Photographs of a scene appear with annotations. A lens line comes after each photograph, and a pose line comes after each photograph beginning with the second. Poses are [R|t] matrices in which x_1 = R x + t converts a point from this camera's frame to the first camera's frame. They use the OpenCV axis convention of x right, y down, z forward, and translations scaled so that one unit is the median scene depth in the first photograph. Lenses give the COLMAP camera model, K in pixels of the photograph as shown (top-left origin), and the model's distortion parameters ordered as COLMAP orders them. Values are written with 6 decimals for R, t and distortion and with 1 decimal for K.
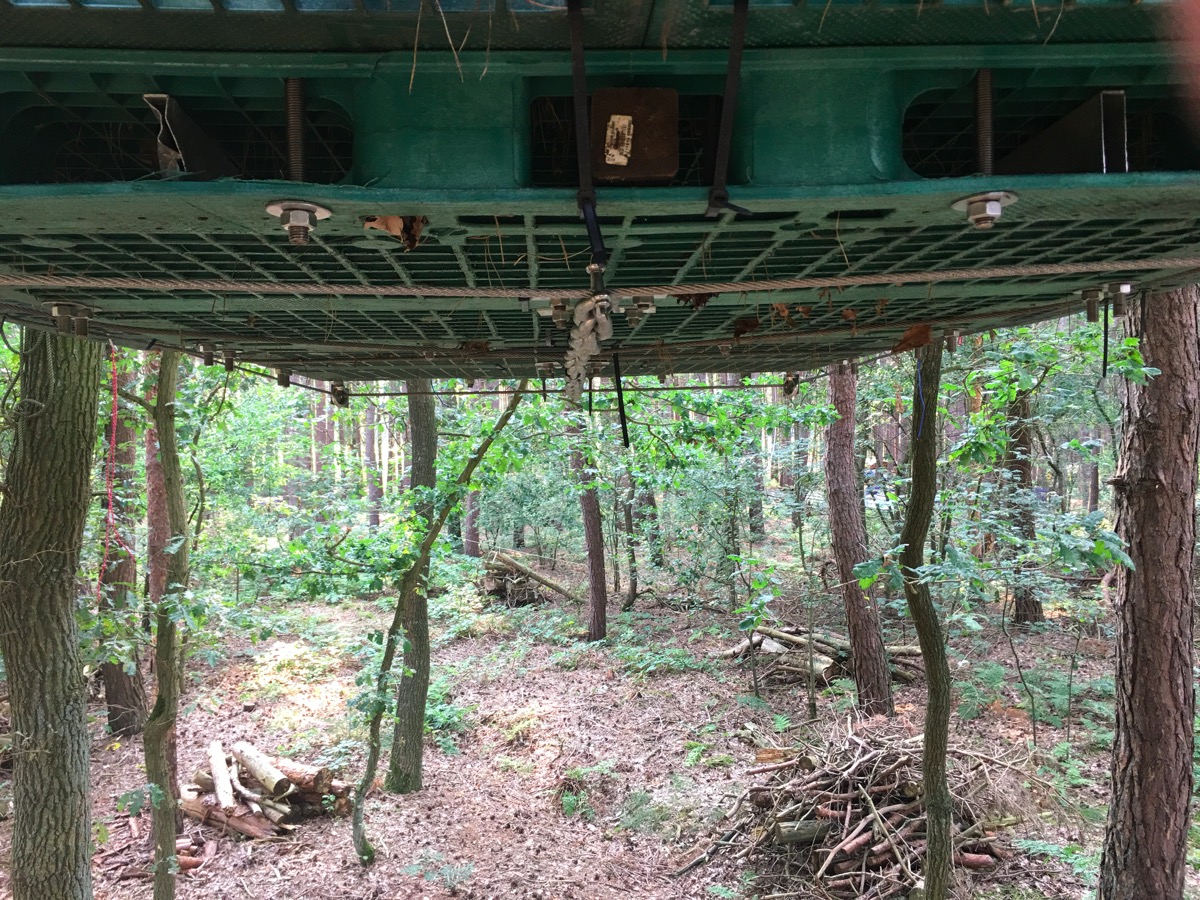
lens RADIAL K [[1014.7, 0, 599.8], [0, 1014.7, 450.3], [0, 0, 1]] dist [-0.001165, 0.000009]
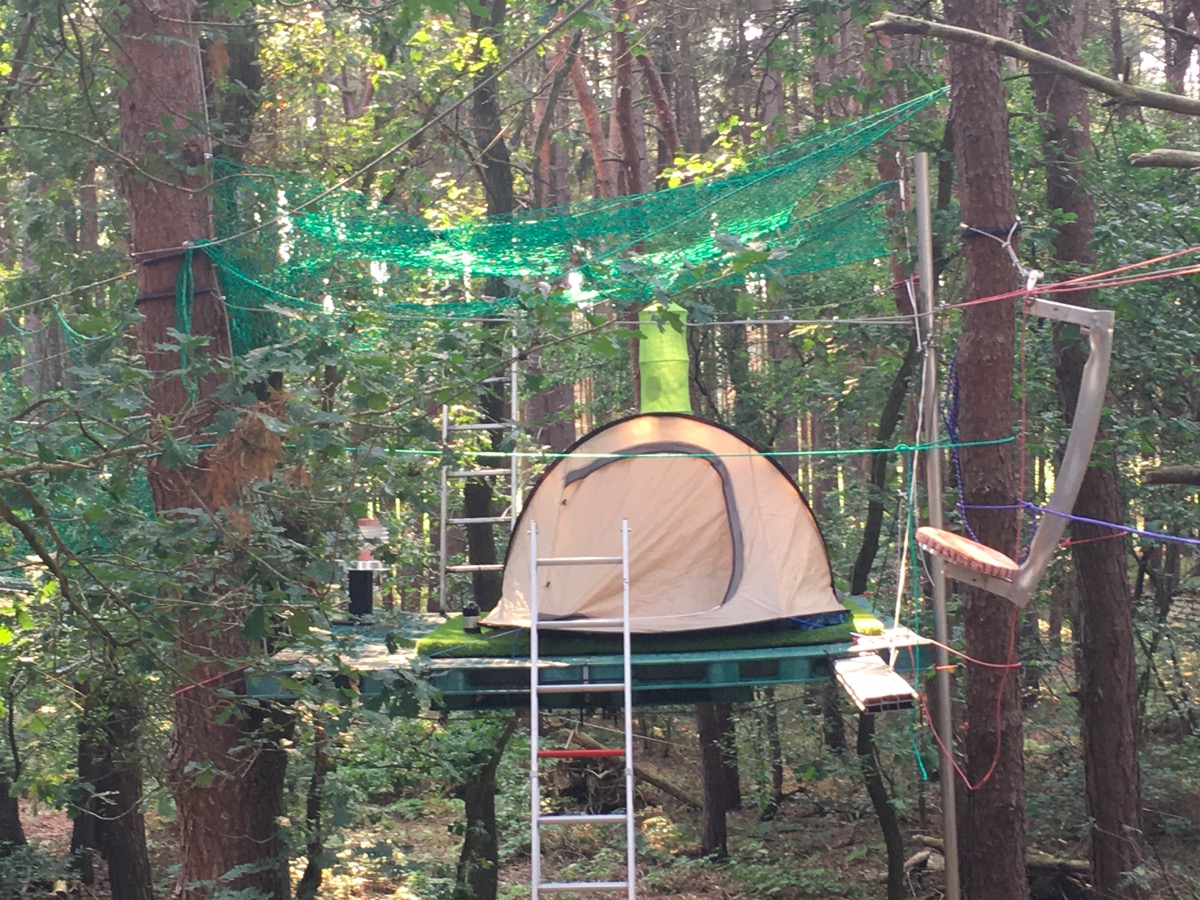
lens RADIAL K [[2342.8, 0, 600.0], [0, 2342.8, 450.0], [0, 0, 1]] dist [0.010712, 0.000000]
pose [[0.996028, -0.009056, -0.088578, 0.063857], [0.008195, 0.999916, -0.010084, -0.080540], [0.088661, 0.009318, 0.996018, -0.624947]]
